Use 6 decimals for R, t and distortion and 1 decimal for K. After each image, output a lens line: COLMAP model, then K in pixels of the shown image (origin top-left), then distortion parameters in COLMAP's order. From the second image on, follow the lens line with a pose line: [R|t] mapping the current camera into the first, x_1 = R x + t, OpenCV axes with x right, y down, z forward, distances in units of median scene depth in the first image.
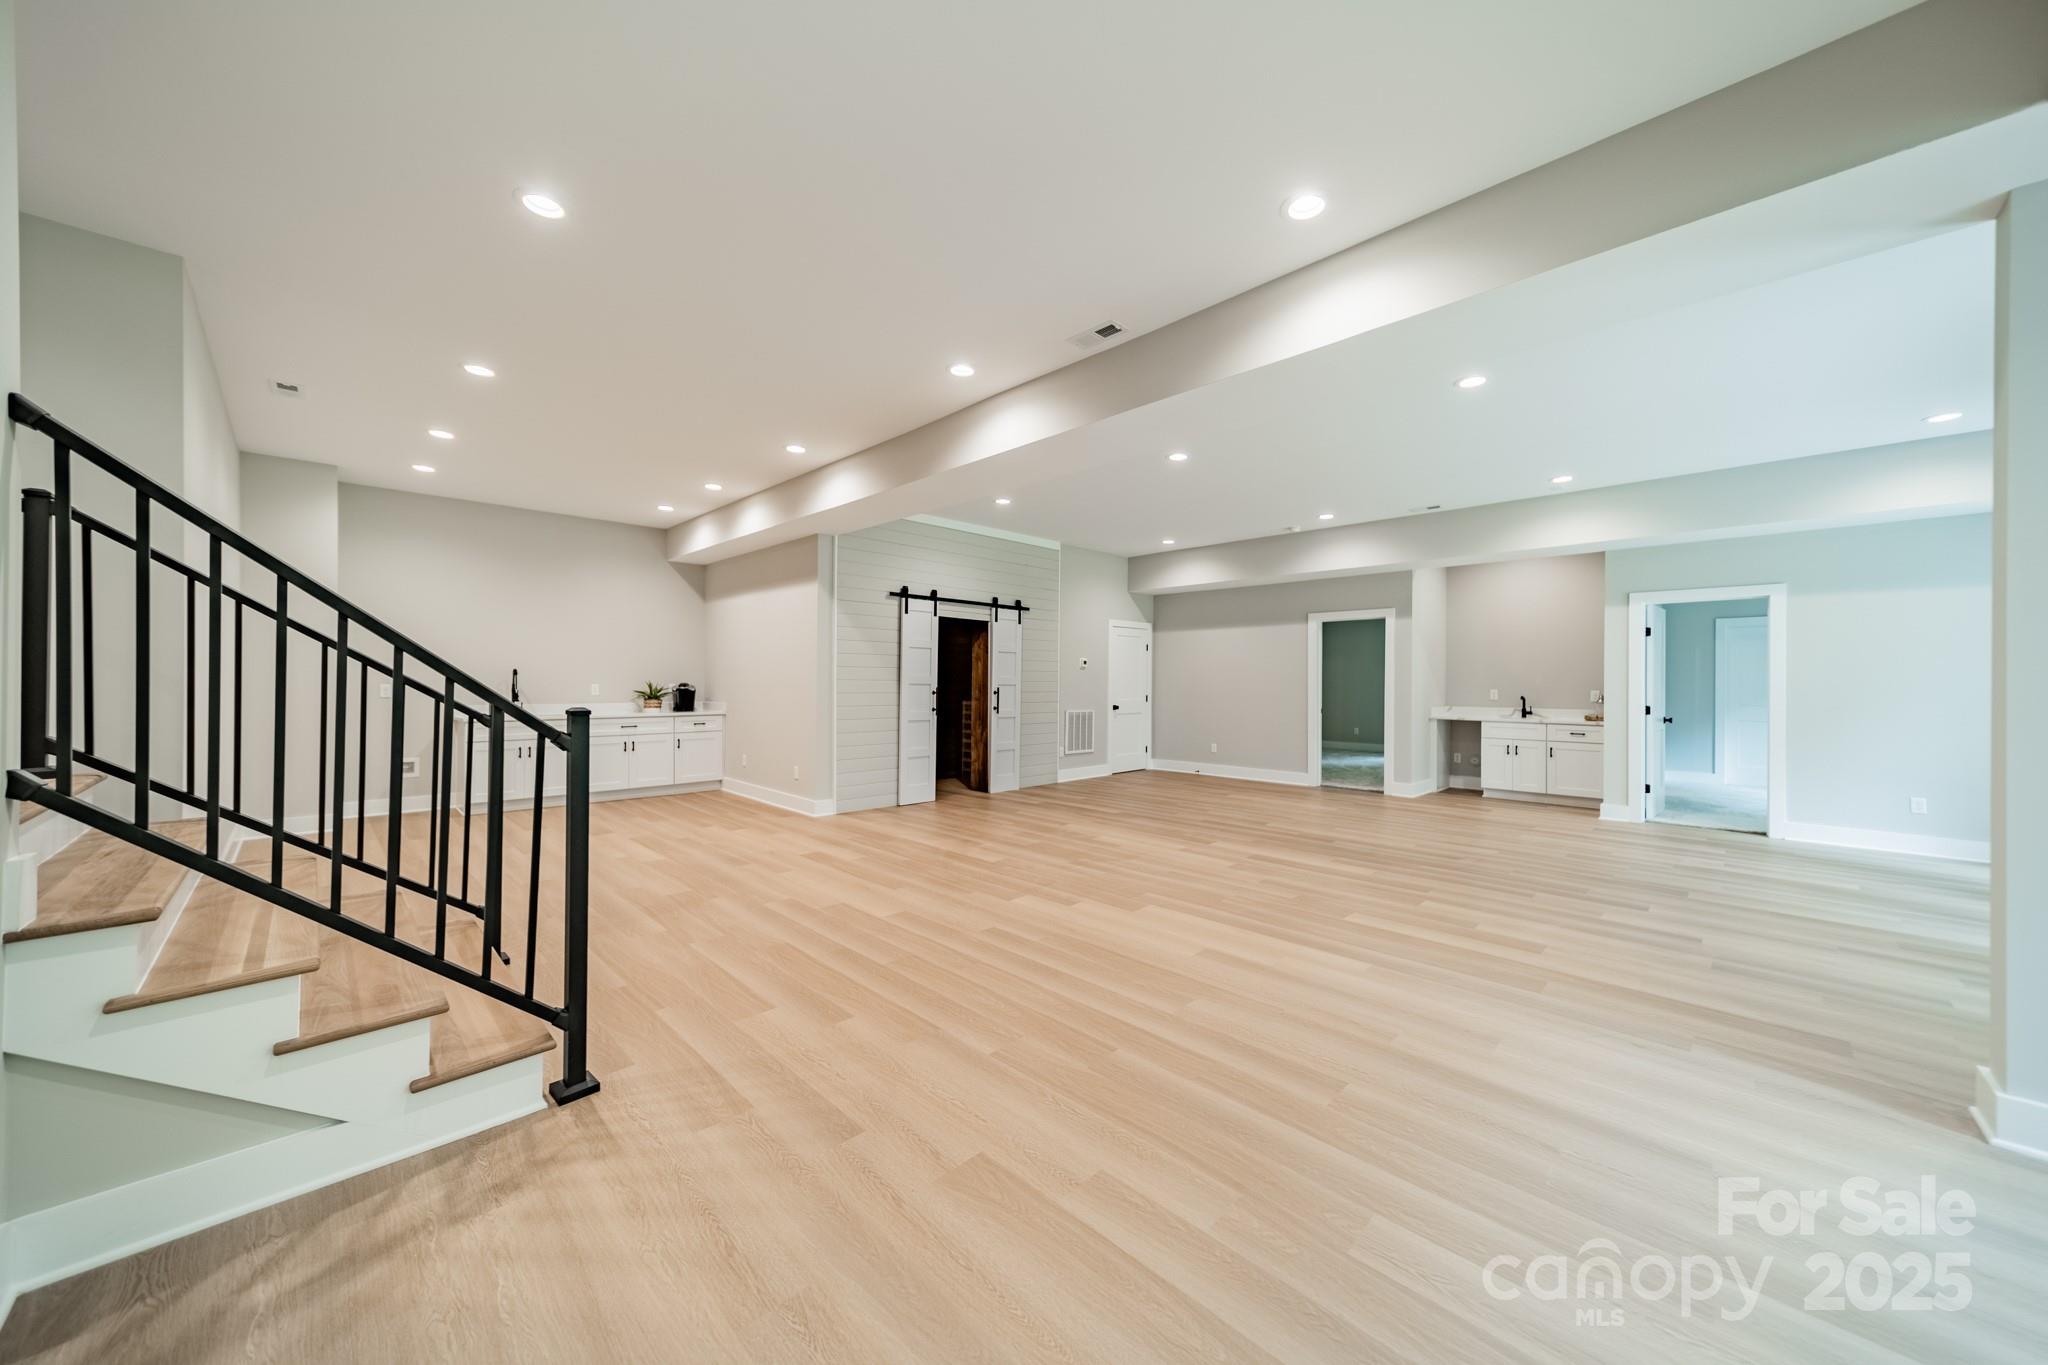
lens RADIAL K [[689.3, 0, 1024.0], [0, 689.3, 682.5], [0, 0, 1]] dist [-0.008801, -0.000104]
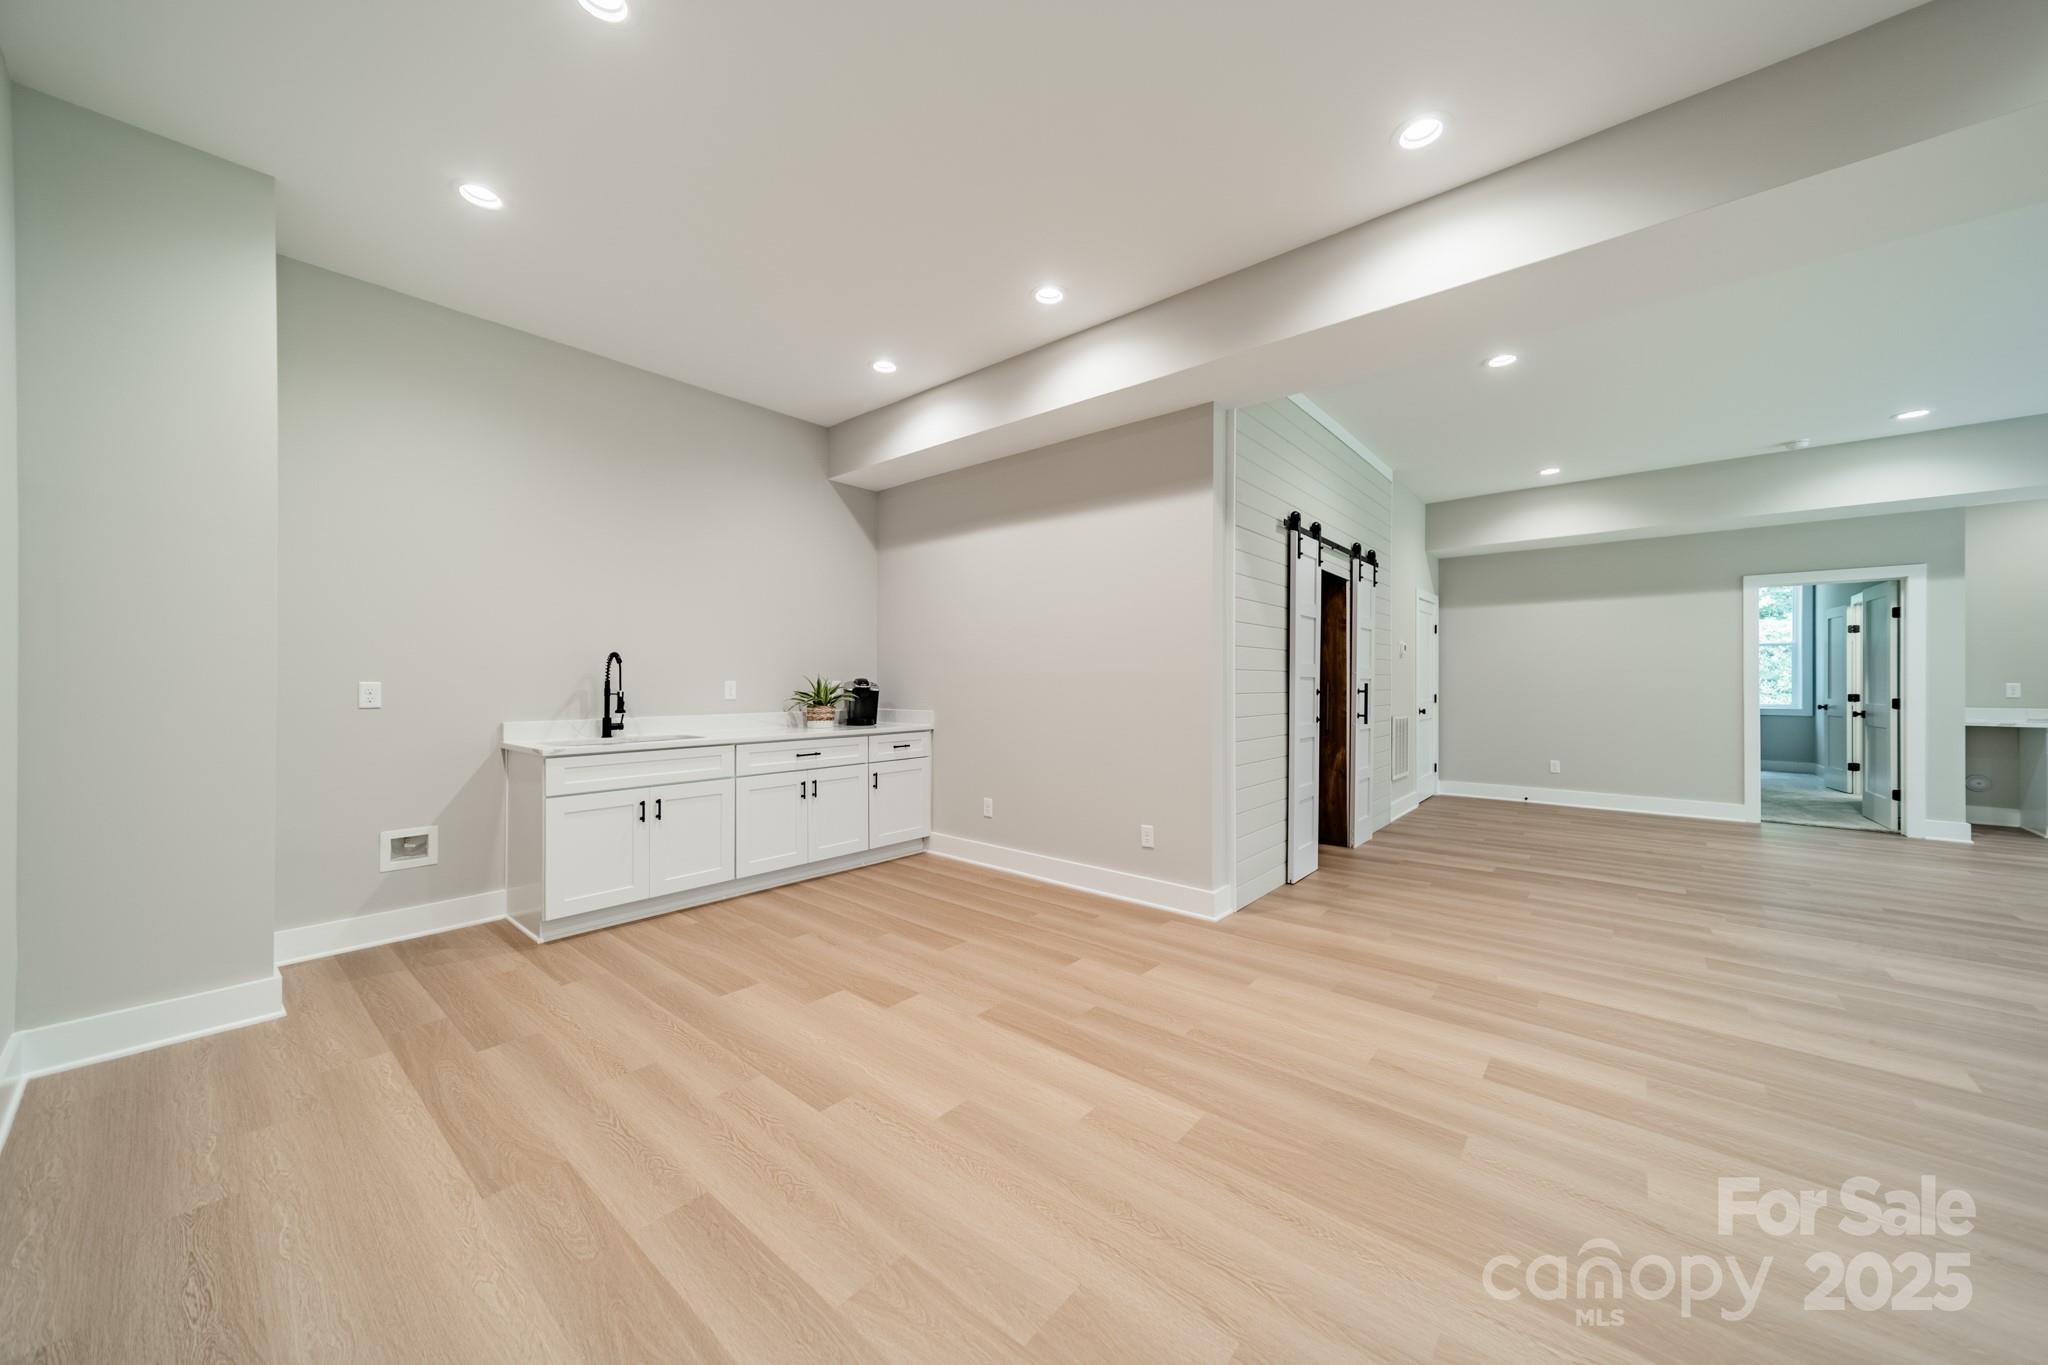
lens RADIAL K [[717.1, 0, 1030.0], [0, 717.1, 681.3], [0, 0, 1]] dist [-0.008330, 0.000025]
pose [[0.997665, -0.005473, 0.068083, -0.386798], [0.005435, 0.999985, 0.000736, 0.003267], [-0.068086, -0.000365, 0.997679, 0.352689]]
